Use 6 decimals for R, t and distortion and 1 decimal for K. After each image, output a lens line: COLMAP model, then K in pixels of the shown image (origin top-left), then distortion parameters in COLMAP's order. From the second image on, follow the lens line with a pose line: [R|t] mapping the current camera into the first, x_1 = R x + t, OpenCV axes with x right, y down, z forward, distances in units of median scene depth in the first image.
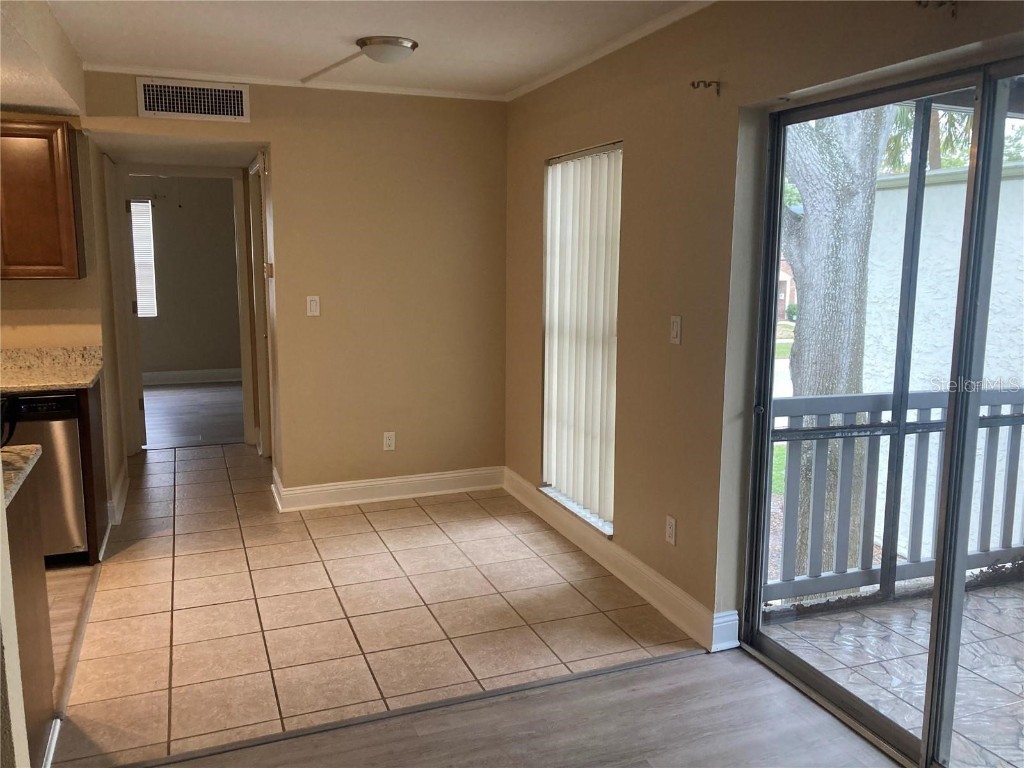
lens RADIAL K [[840.1, 0, 514.1], [0, 840.1, 374.1], [0, 0, 1]] dist [0.051808, -0.056089]
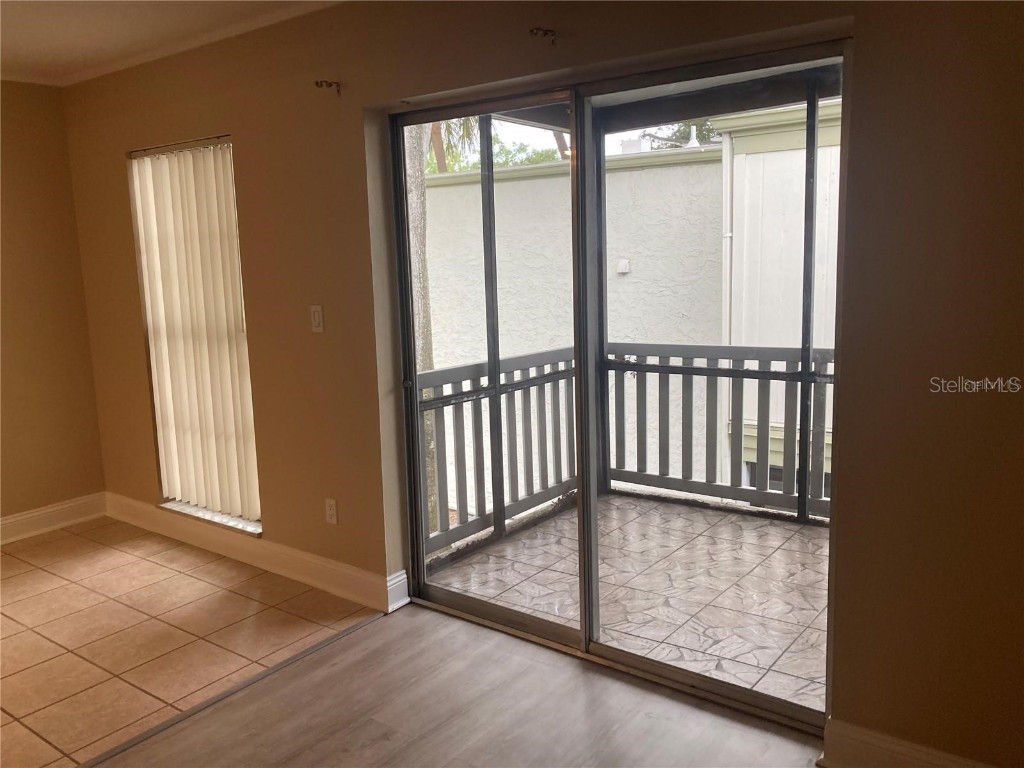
lens RADIAL K [[833.5, 0, 513.7], [0, 833.5, 375.8], [0, 0, 1]] dist [0.011547, -0.007064]
pose [[0.854056, -0.116775, 0.506904, -0.130029], [0.115228, 0.992738, 0.034554, 0.009222], [-0.507258, 0.028898, 0.861310, -0.006789]]
